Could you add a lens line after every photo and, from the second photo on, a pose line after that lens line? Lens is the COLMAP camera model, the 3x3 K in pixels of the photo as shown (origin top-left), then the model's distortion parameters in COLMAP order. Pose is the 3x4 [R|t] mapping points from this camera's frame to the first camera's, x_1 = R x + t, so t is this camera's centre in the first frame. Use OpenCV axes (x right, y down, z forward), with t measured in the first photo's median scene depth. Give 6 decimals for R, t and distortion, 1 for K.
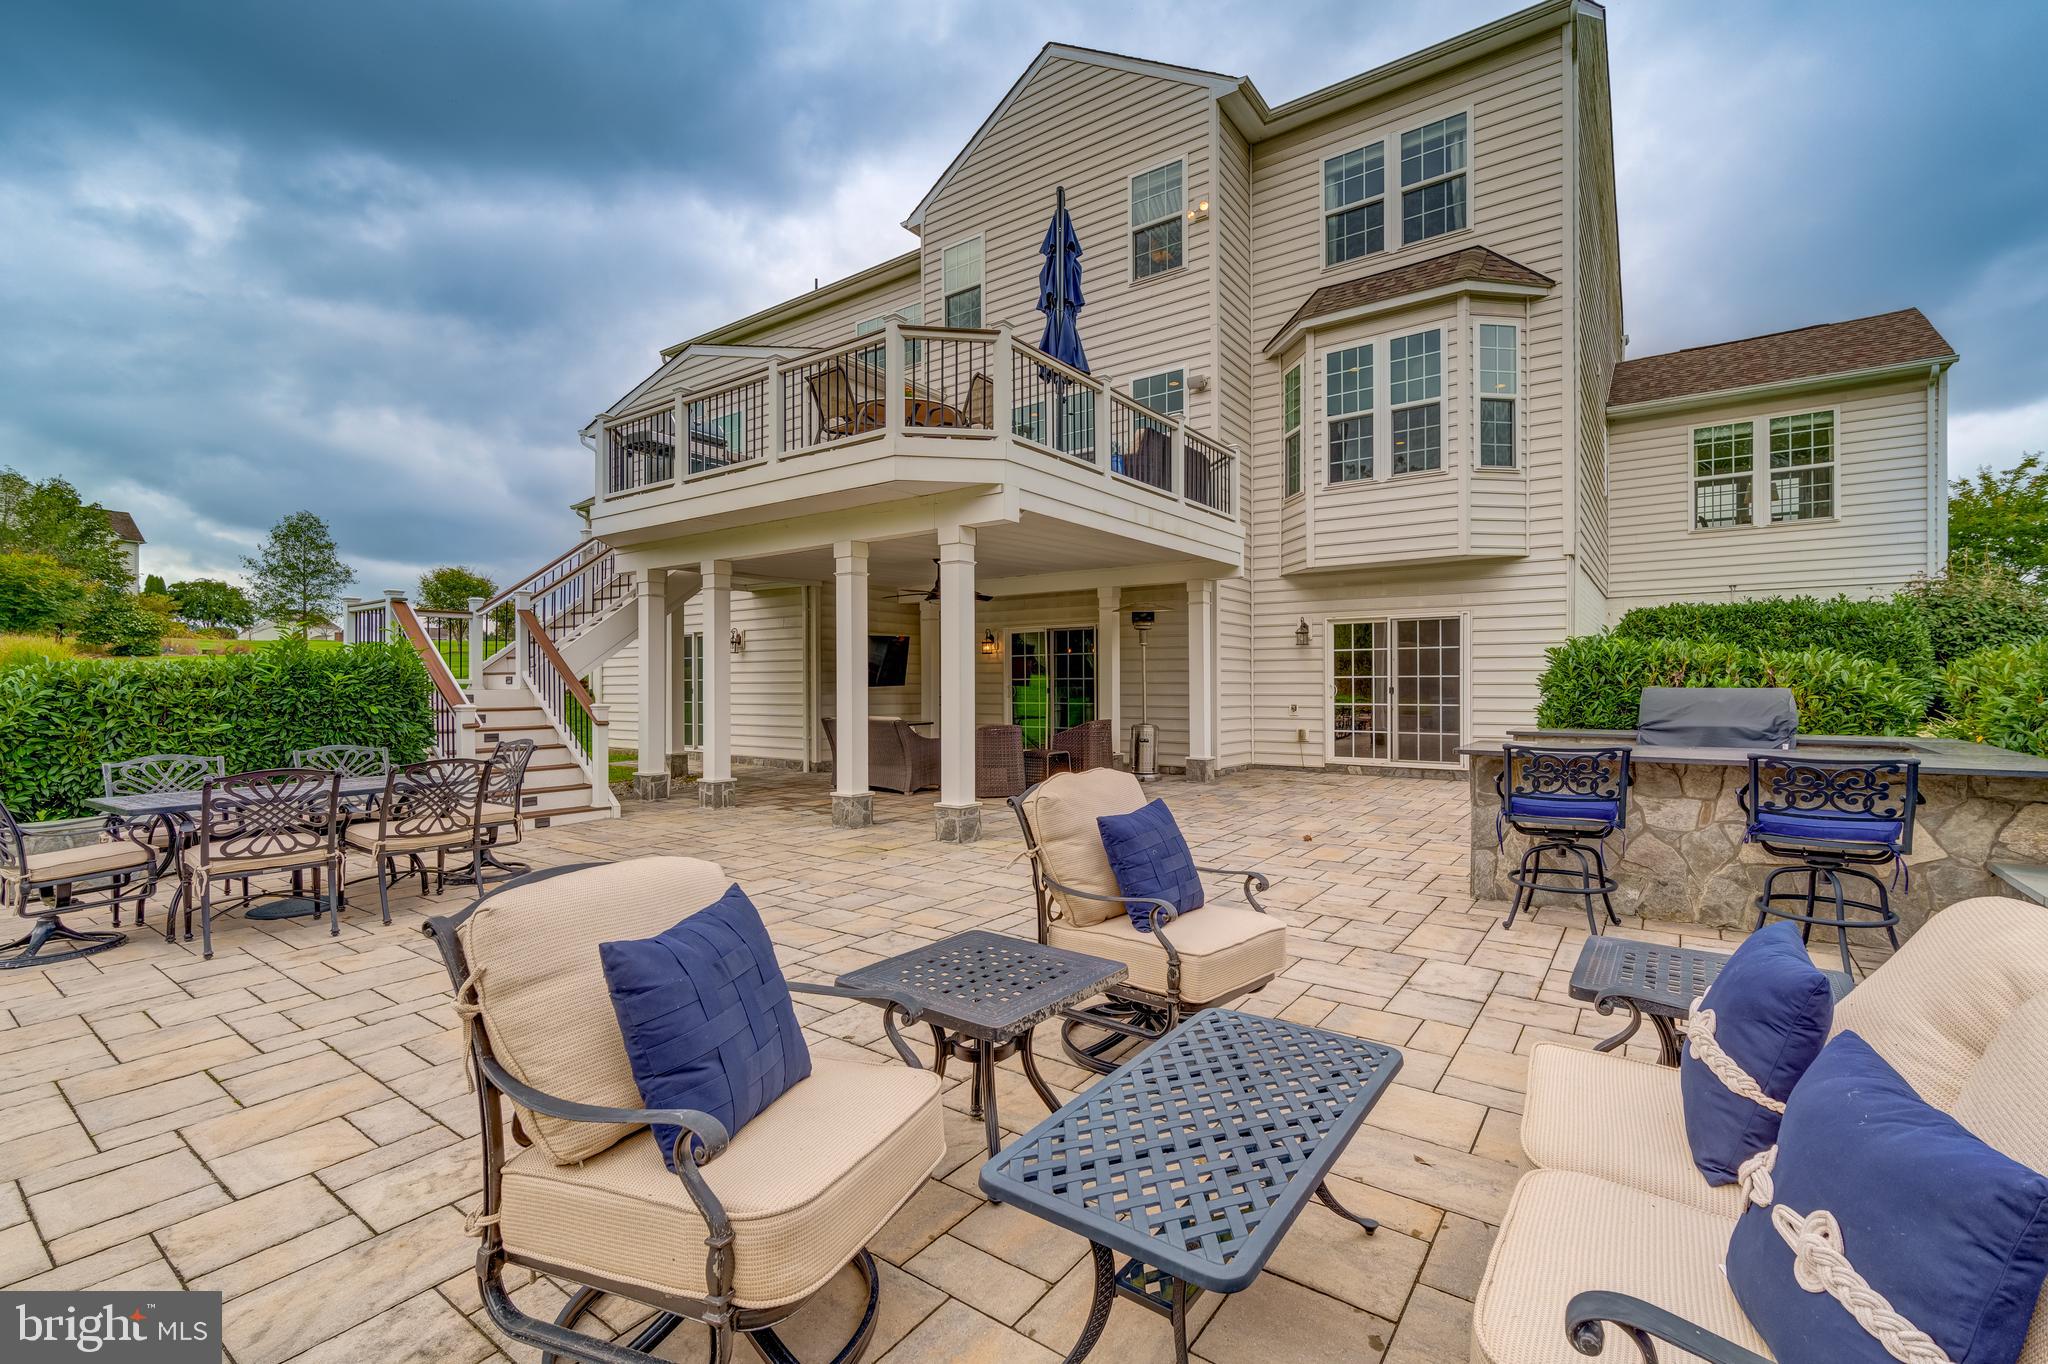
lens RADIAL K [[888.1, 0, 1016.9], [0, 888.1, 685.8], [0, 0, 1]] dist [0.001030, 0.000024]
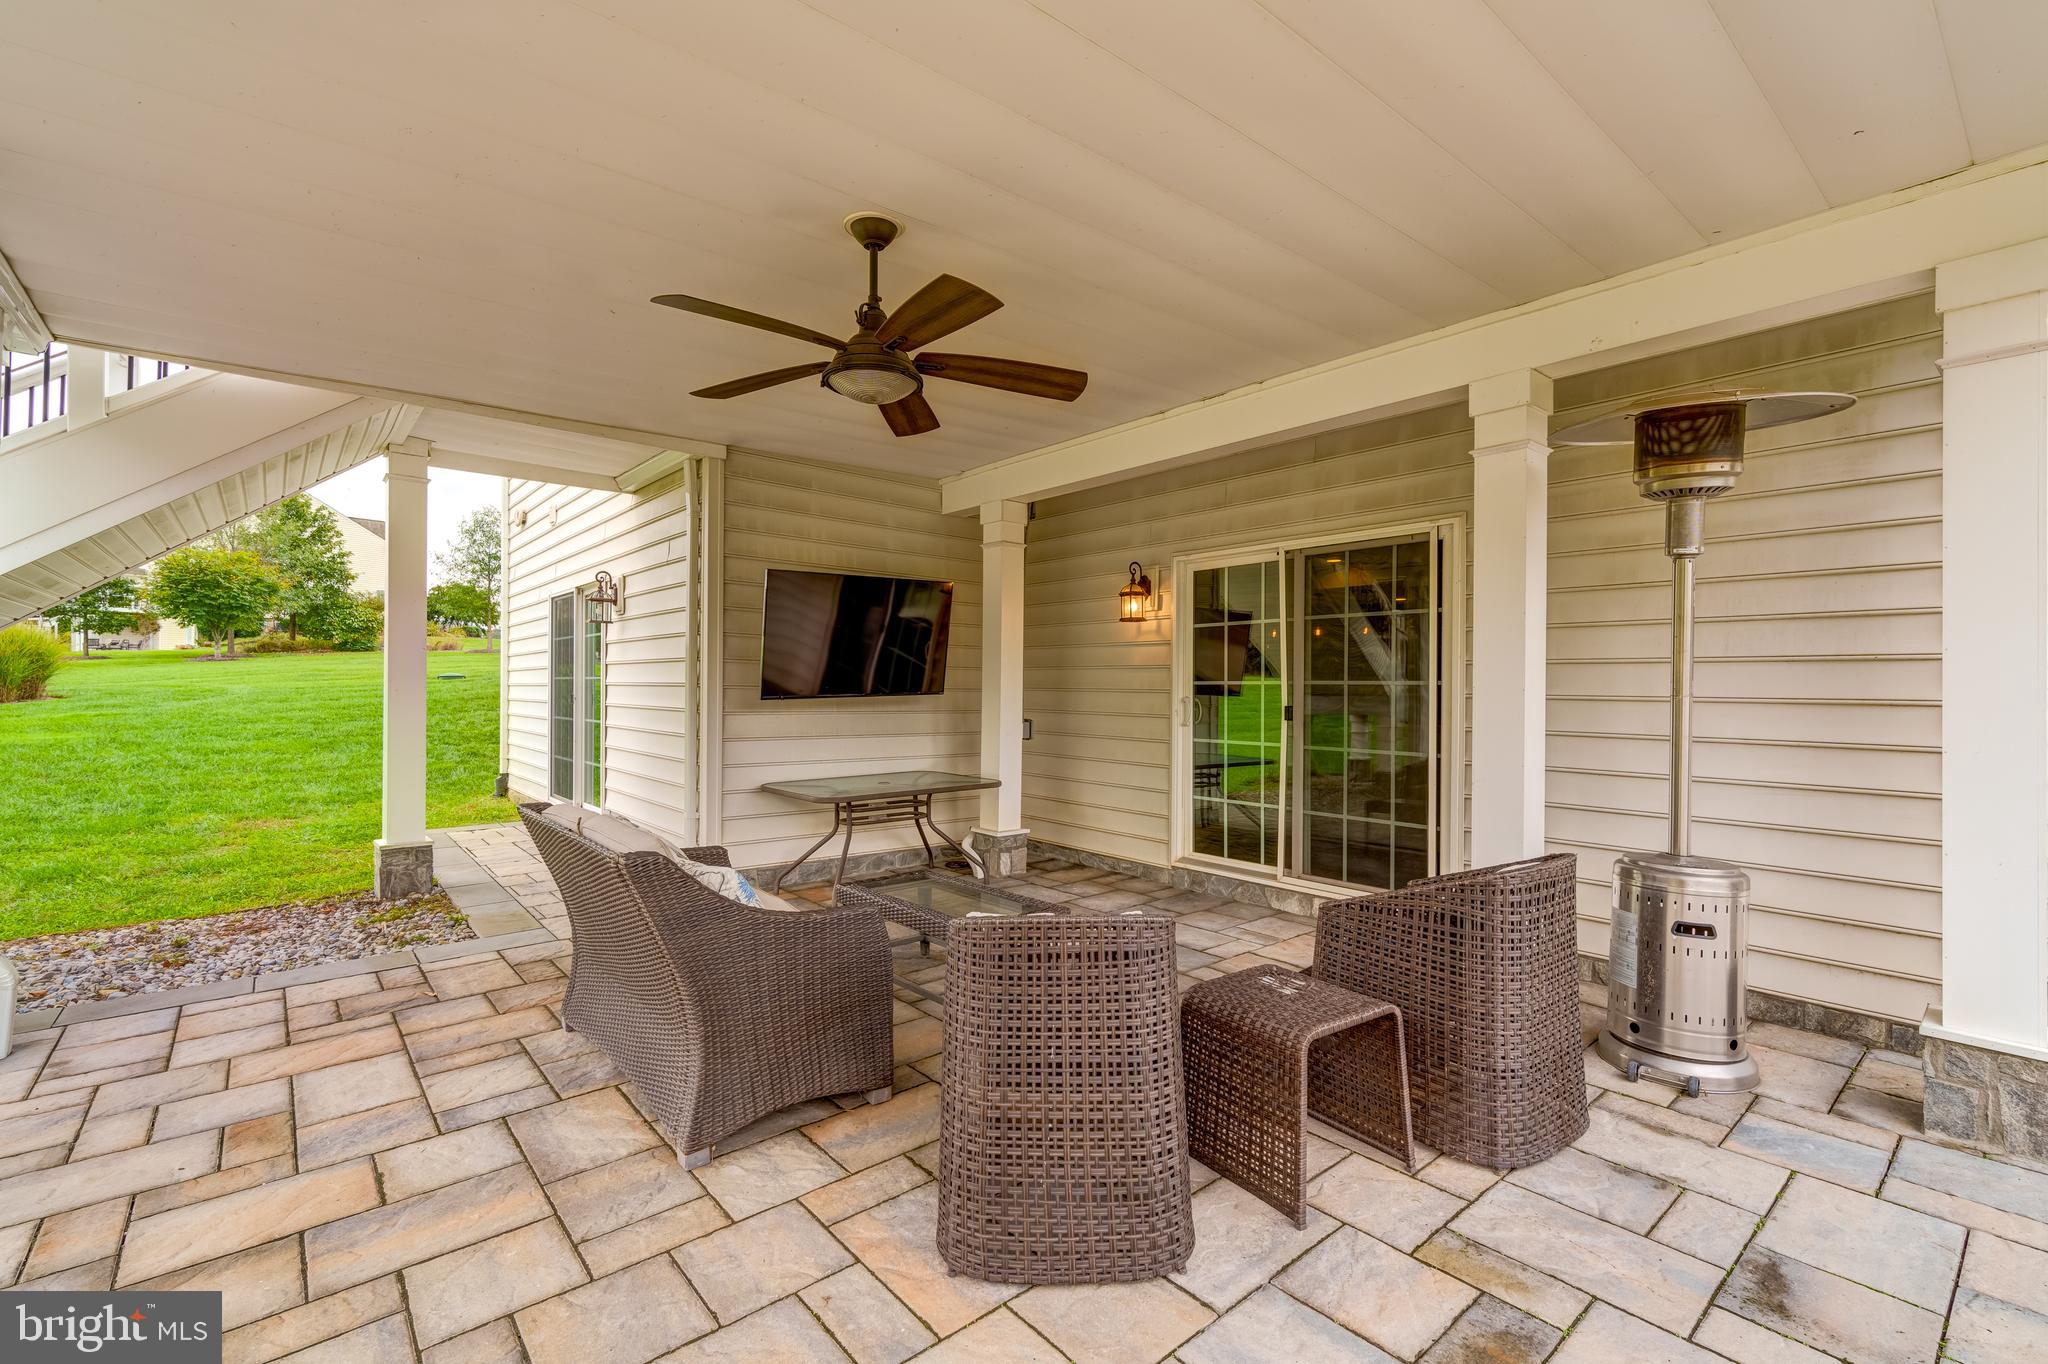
lens RADIAL K [[888.1, 0, 1016.9], [0, 888.1, 685.8], [0, 0, 1]] dist [0.001030, 0.000024]
pose [[0.969453, 0.011805, -0.244994, 0.015024], [-0.013093, 0.999908, -0.003627, -0.004224], [0.244929, 0.006724, 0.969518, 0.581769]]
